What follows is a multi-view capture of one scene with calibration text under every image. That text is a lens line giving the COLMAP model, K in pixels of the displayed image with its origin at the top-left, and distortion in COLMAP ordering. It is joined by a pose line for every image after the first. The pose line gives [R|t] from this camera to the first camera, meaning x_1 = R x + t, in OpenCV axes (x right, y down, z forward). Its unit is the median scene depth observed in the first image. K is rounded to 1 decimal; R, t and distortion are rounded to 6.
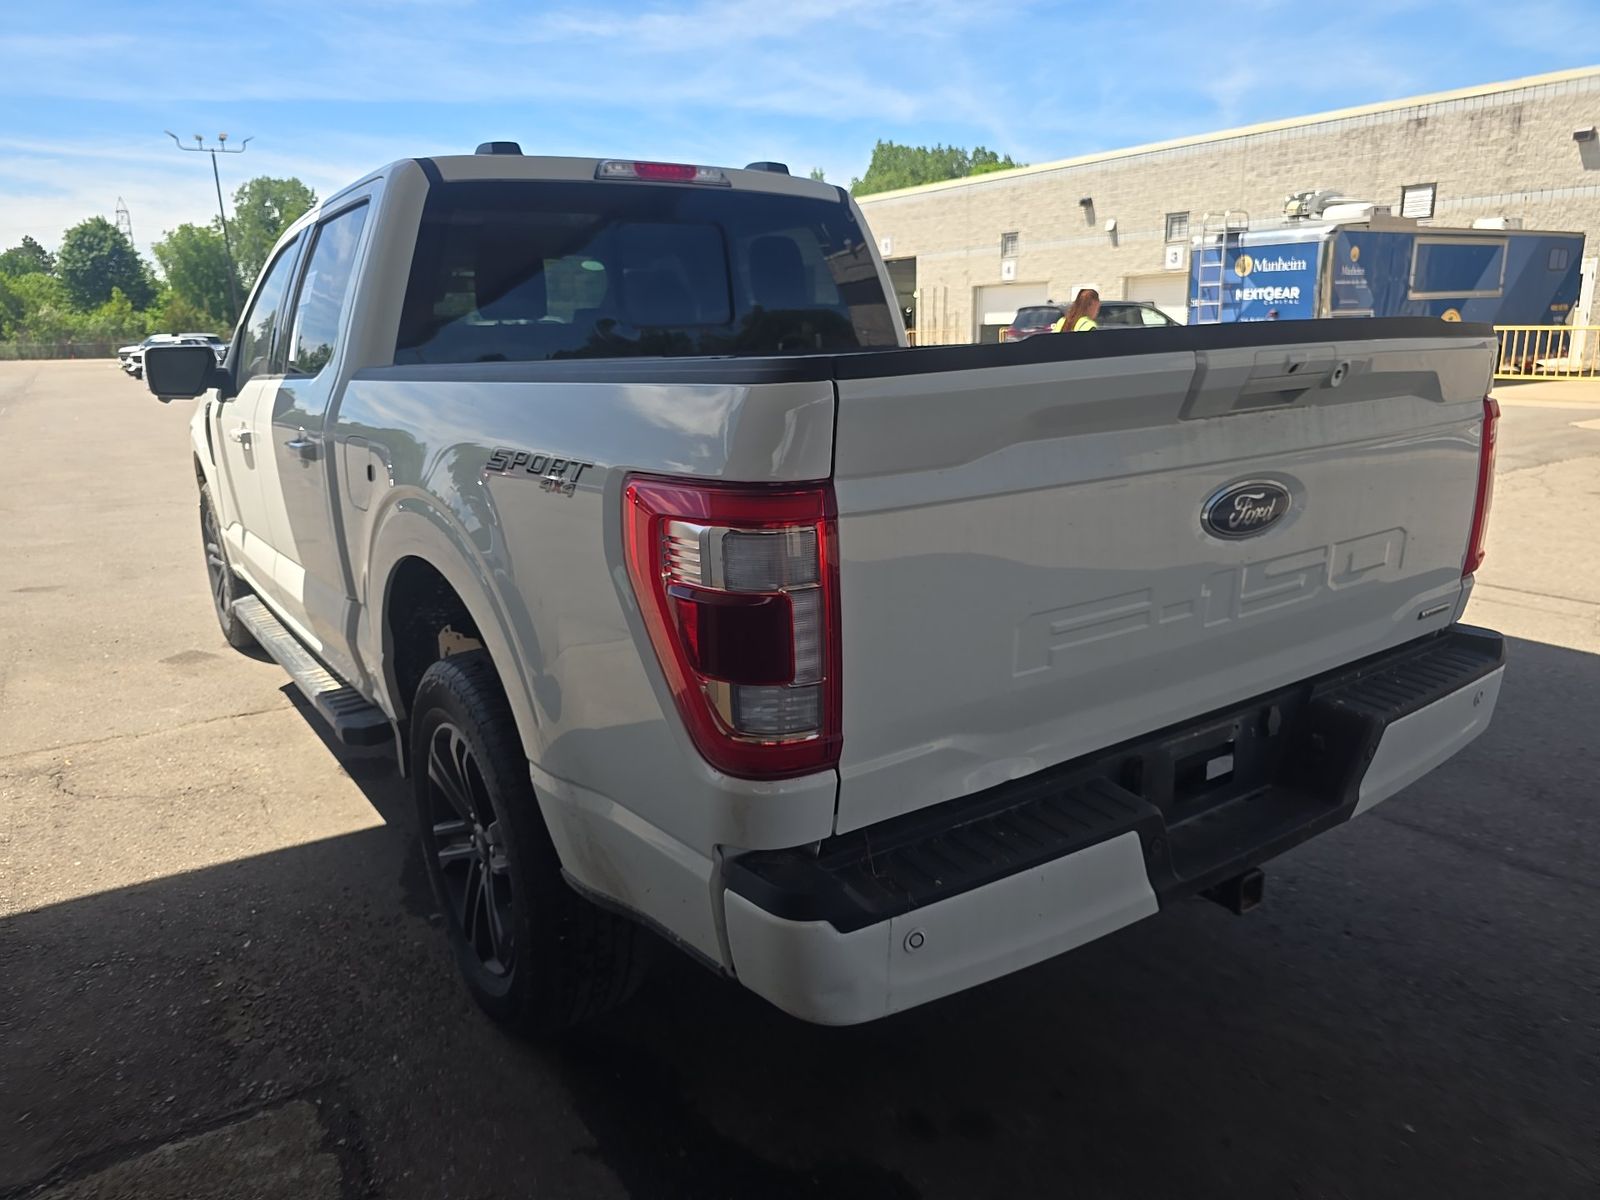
lens RADIAL K [[1106.5, 0, 824.8], [0, 1106.5, 599.3], [0, 0, 1]] dist [0.049269, -0.047888]
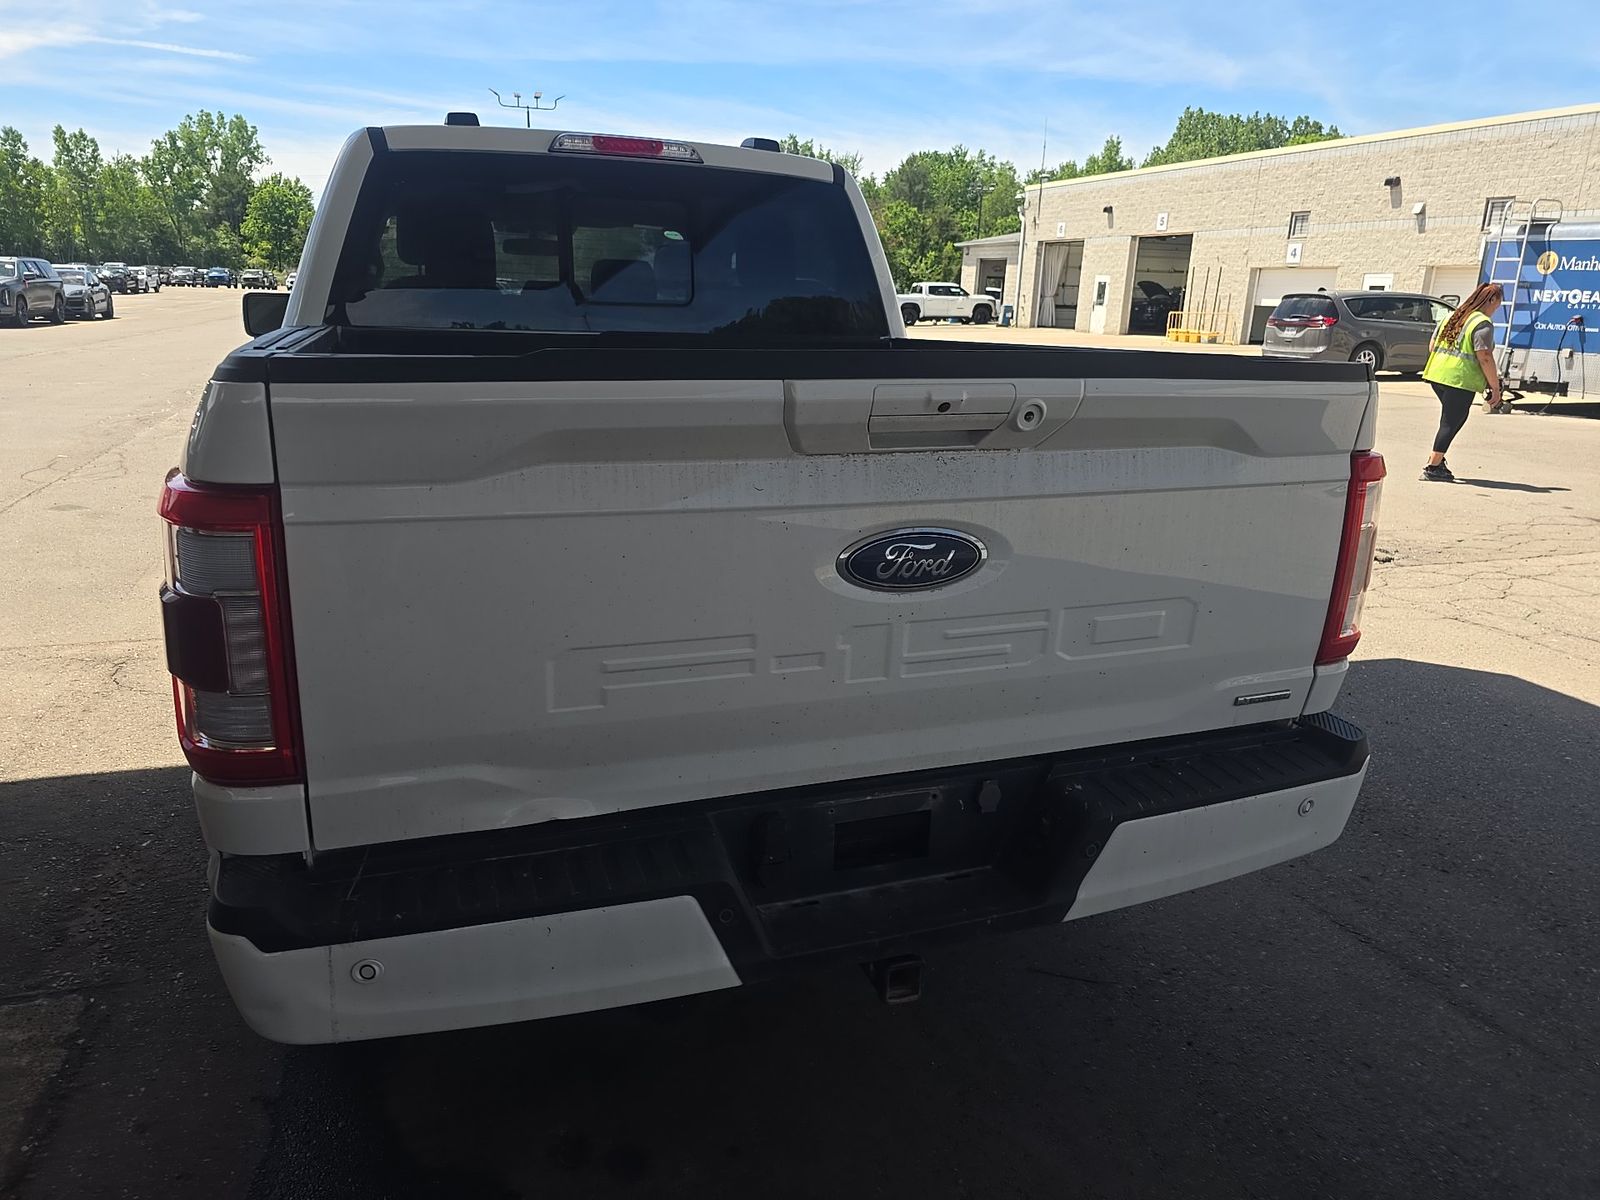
lens RADIAL K [[1106.5, 0, 813.3], [0, 1106.5, 593.3], [0, 0, 1]] dist [0.049269, -0.047888]
pose [[0.966767, 0.119562, -0.225977, 0.293852], [-0.114389, 0.992787, 0.035896, -0.044477], [0.228639, -0.008854, 0.973471, 0.070174]]
